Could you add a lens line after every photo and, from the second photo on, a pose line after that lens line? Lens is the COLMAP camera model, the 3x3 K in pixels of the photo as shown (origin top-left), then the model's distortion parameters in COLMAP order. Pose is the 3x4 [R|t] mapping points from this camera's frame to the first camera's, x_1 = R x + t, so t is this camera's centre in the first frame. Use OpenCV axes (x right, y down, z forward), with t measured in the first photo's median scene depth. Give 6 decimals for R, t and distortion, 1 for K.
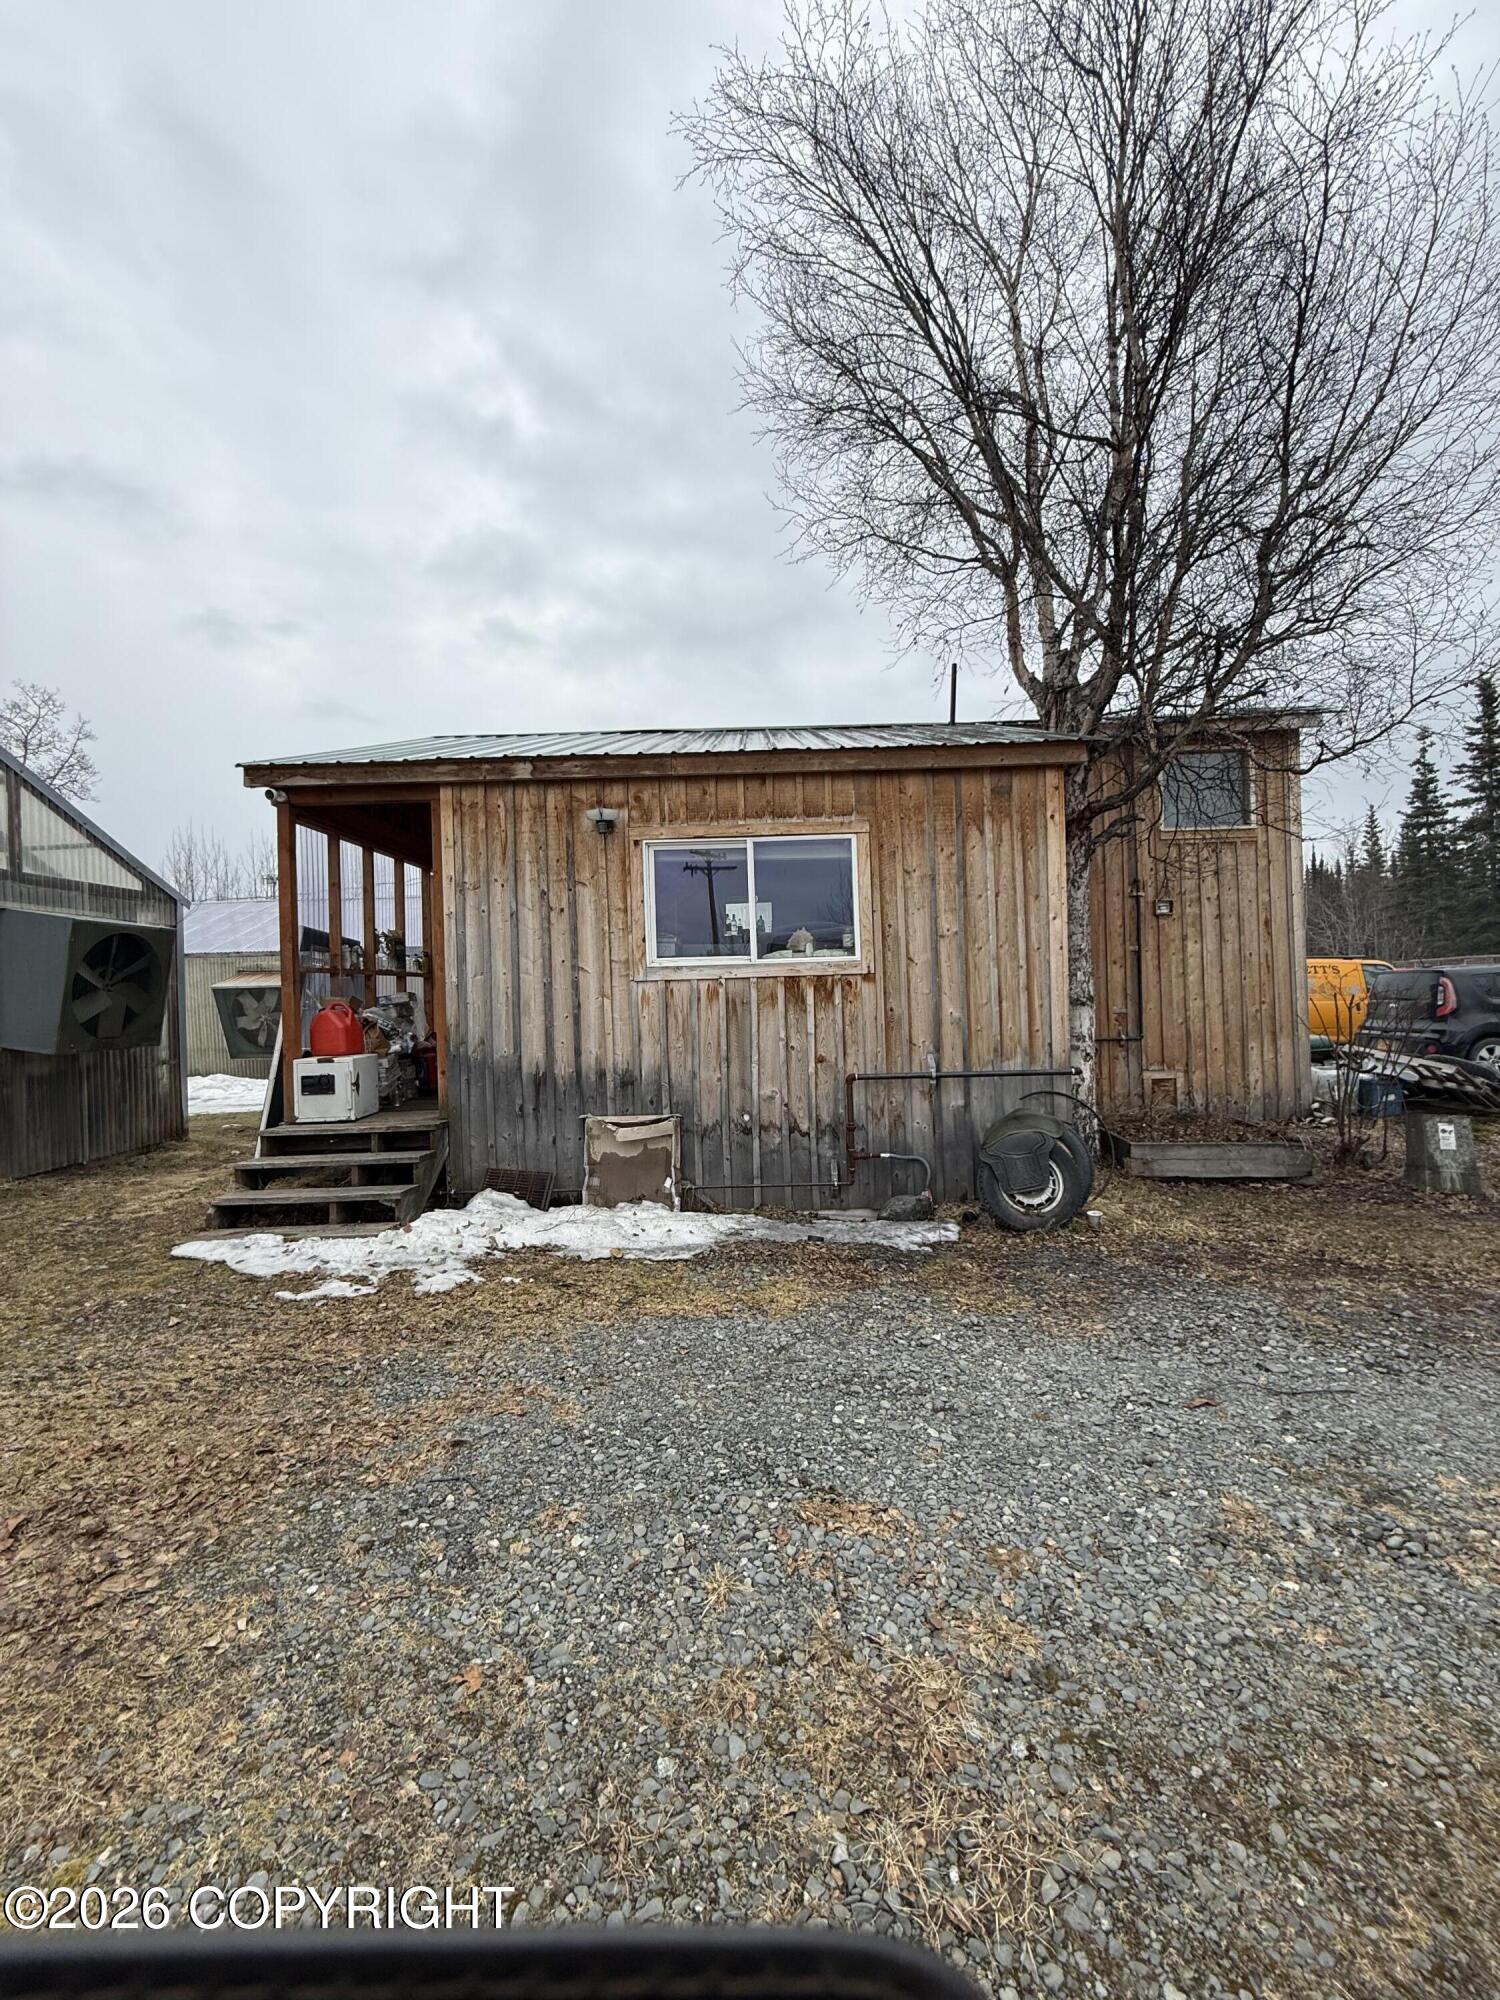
lens RADIAL K [[799.5, 0, 749.8], [0, 799.5, 994.5], [0, 0, 1]] dist [0.001352, -0.000079]
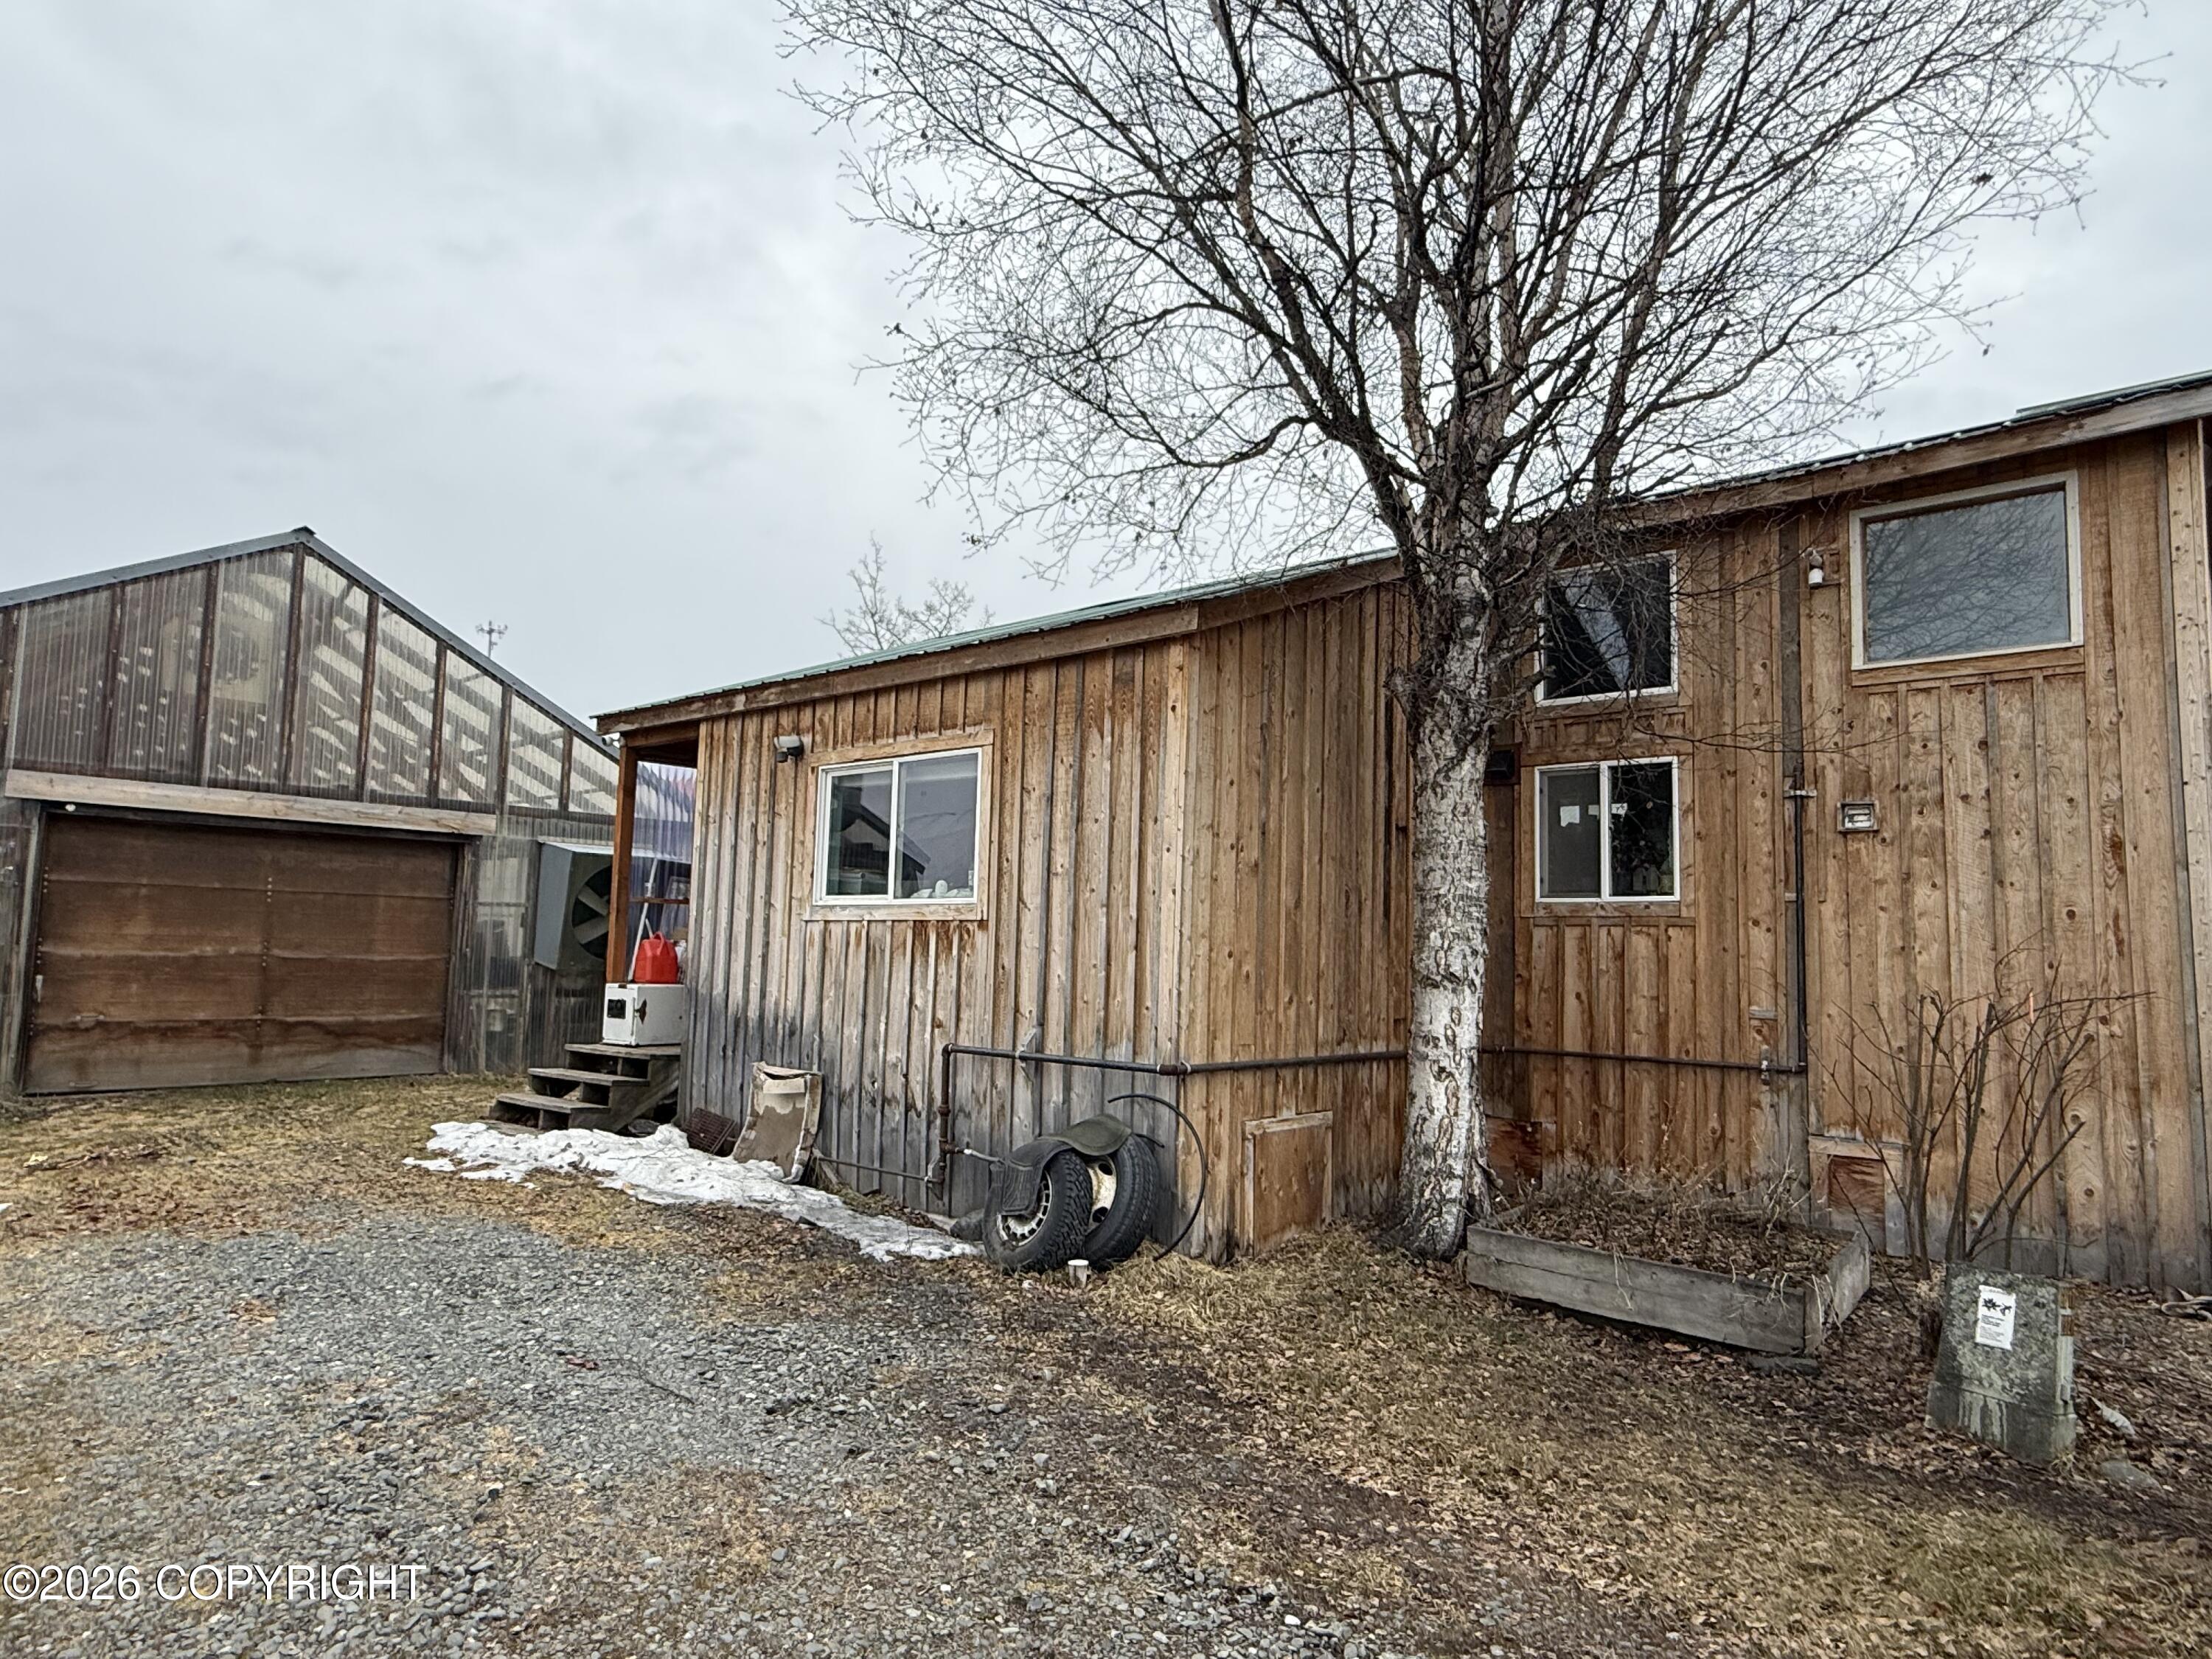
lens RADIAL K [[1317.8, 0, 1098.8], [0, 1317.8, 833.7], [0, 0, 1]] dist [-0.001378, 0.001853]
pose [[0.758239, -0.011018, -0.651883, 1.090858], [-0.048114, 0.996185, -0.072802, -0.021951], [0.650199, 0.086566, 0.754817, 0.076866]]
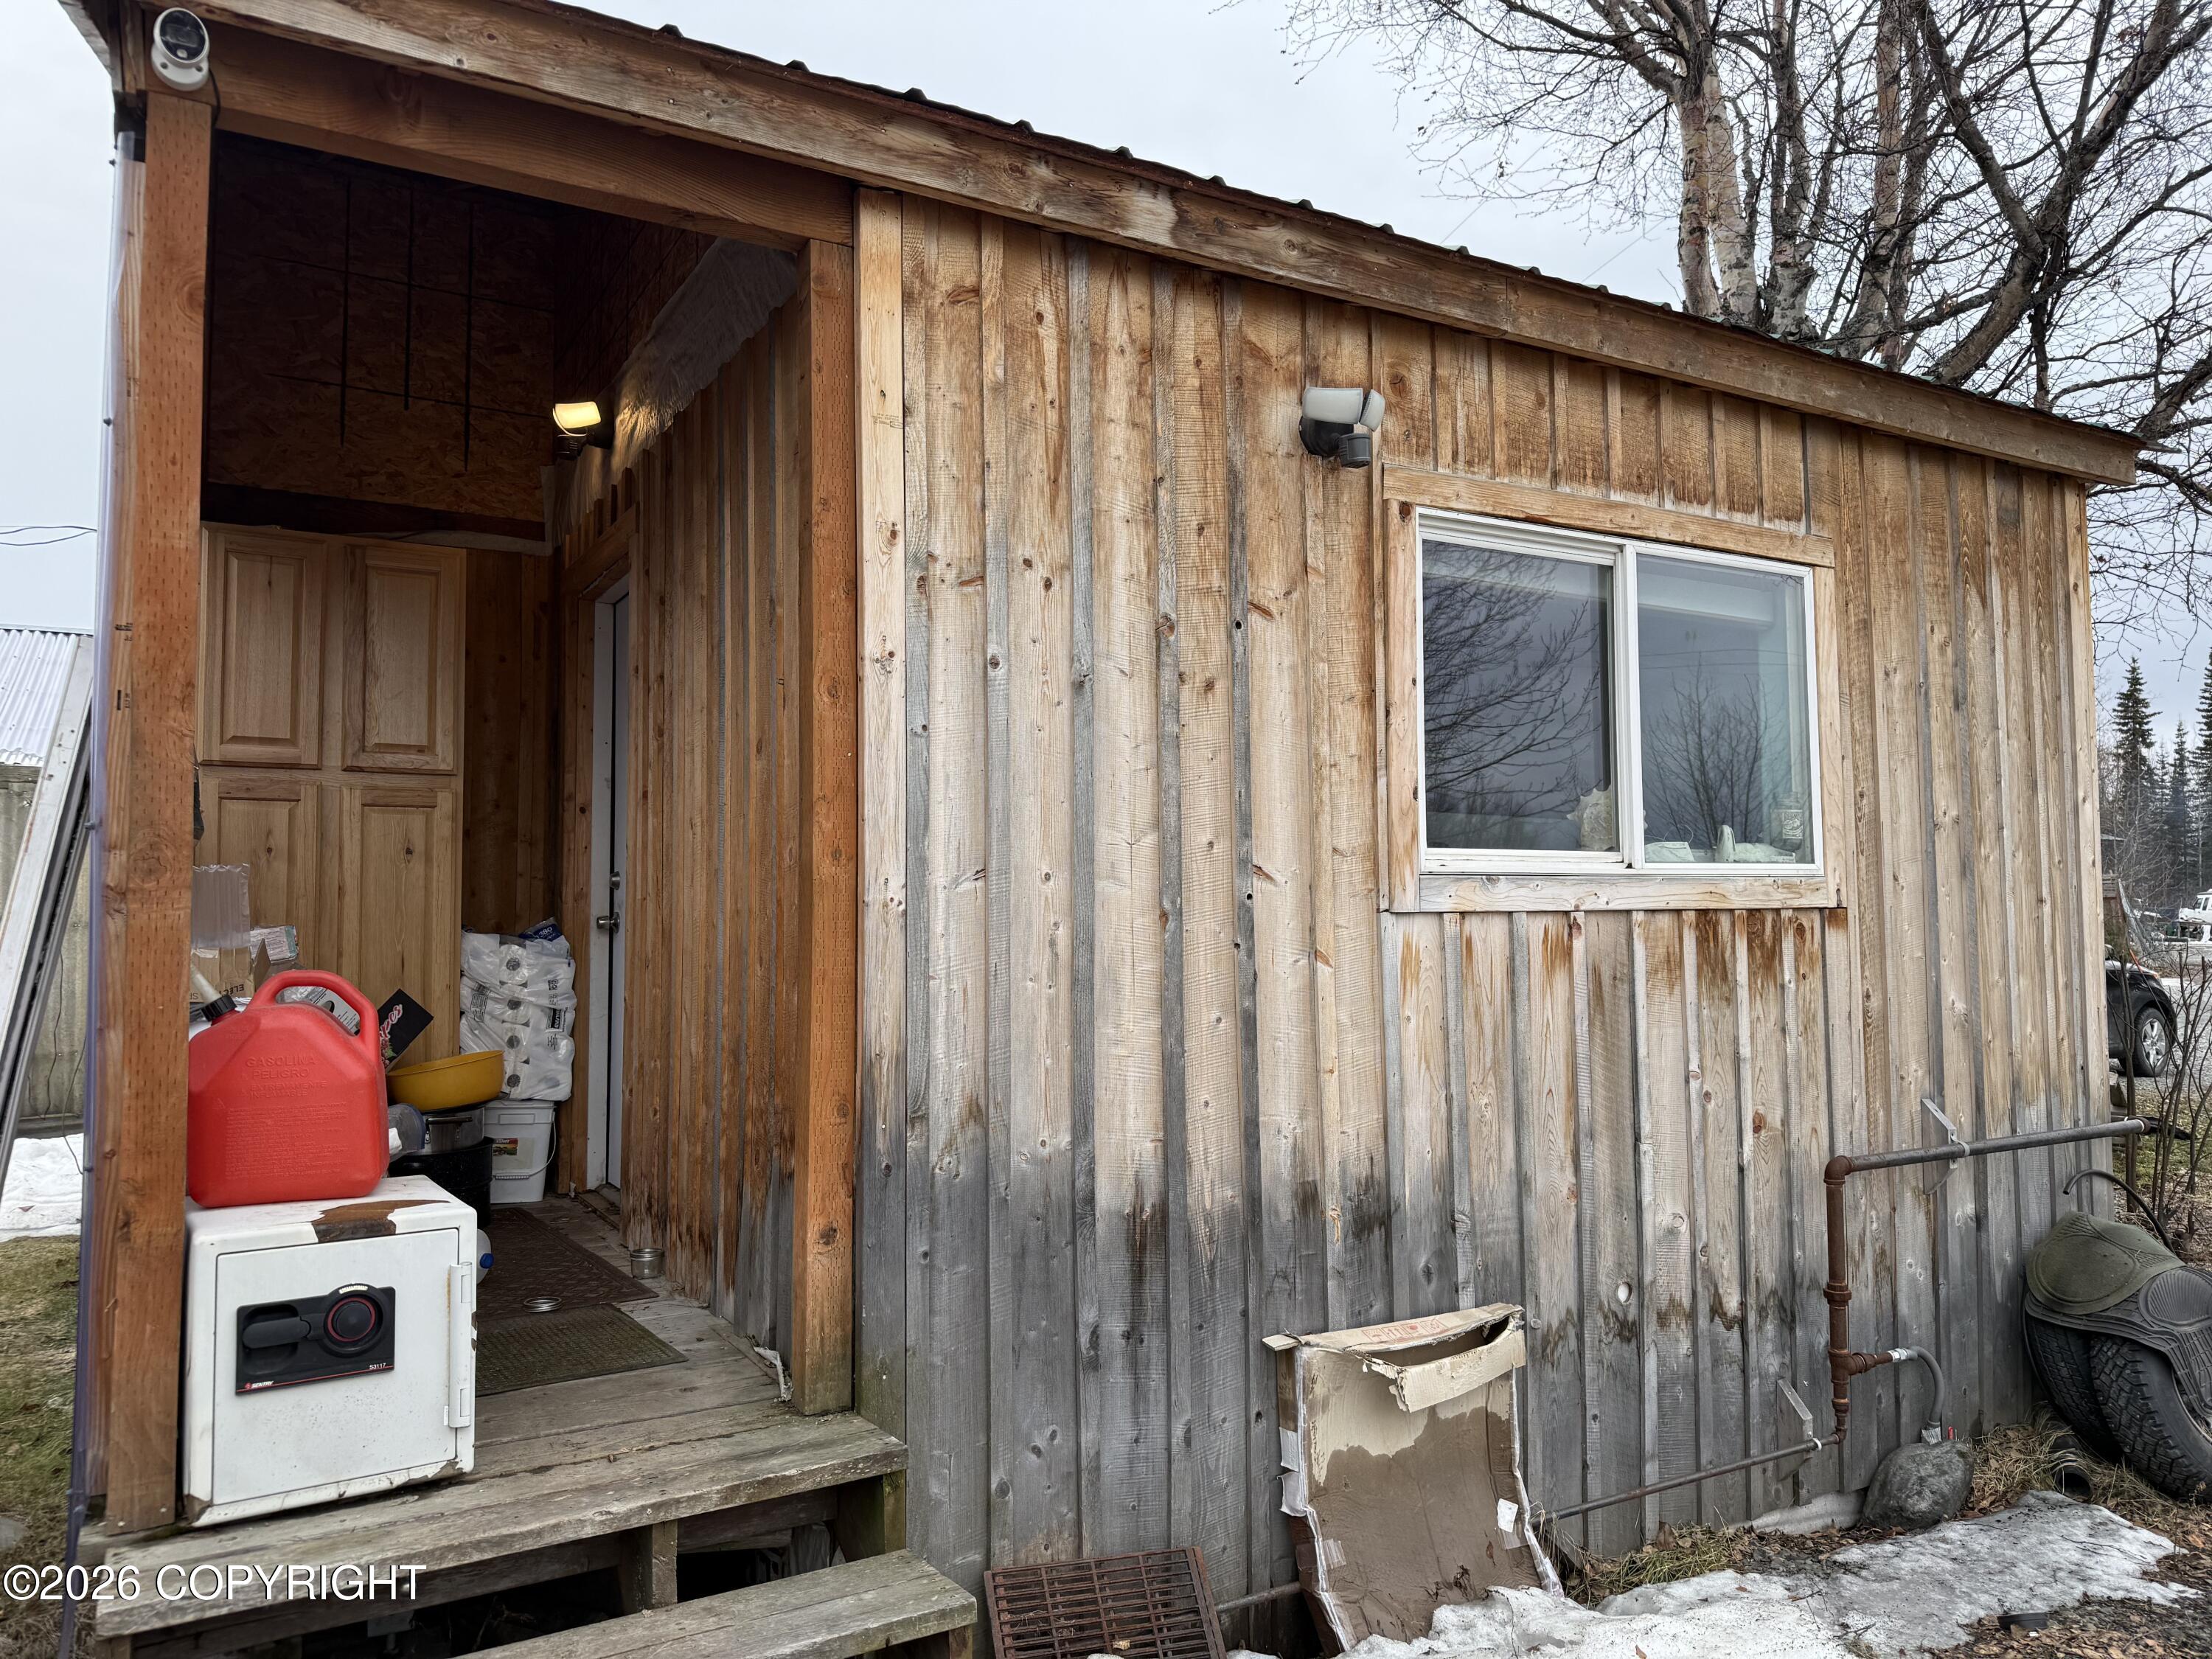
lens RADIAL K [[1546.1, 0, 1126.3], [0, 1546.1, 837.7], [0, 0, 1]] dist [0.156217, -0.295440]
pose [[0.856616, 0.048327, 0.513687, -0.581145], [-0.017715, 0.997772, -0.064328, -0.003670], [-0.515651, 0.046005, 0.855563, 0.493071]]
